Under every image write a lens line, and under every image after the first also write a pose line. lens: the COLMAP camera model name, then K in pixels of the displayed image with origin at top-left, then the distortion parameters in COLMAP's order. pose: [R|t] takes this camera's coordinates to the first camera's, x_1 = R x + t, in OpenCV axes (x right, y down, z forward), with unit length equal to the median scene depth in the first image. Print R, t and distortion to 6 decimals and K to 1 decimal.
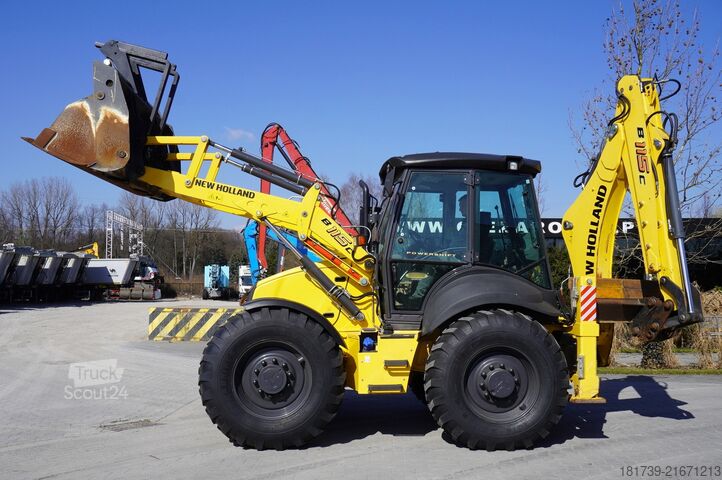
lens RADIAL K [[886.4, 0, 361.0], [0, 886.4, 240.0], [0, 0, 1]] dist [-0.000578, 0.019191]
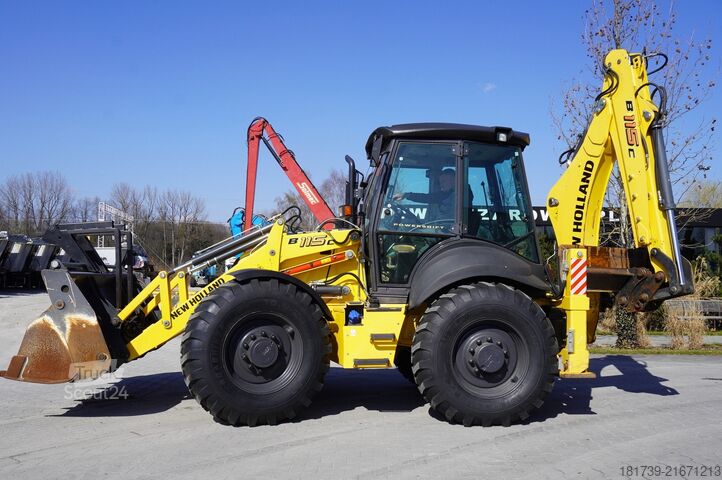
lens RADIAL K [[811.5, 0, 369.7], [0, 811.5, 232.9], [0, 0, 1]] dist [-0.006804, -0.005898]
pose [[0.999289, 0.007868, 0.036862, -0.007577], [-0.007523, 0.999927, -0.009488, 0.030849], [-0.036934, 0.009204, 0.999275, 0.101466]]
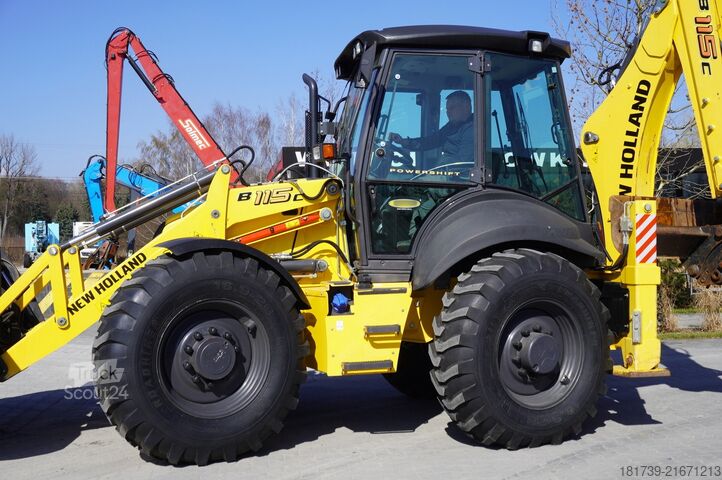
lens RADIAL K [[1056.9, 0, 394.5], [0, 1056.9, 257.9], [0, 0, 1]] dist [0.016970, 0.050727]
pose [[0.983799, -0.019010, 0.178266, -0.088254], [0.009196, 0.998404, 0.055721, 0.034691], [-0.179040, -0.053179, 0.982403, 0.179751]]
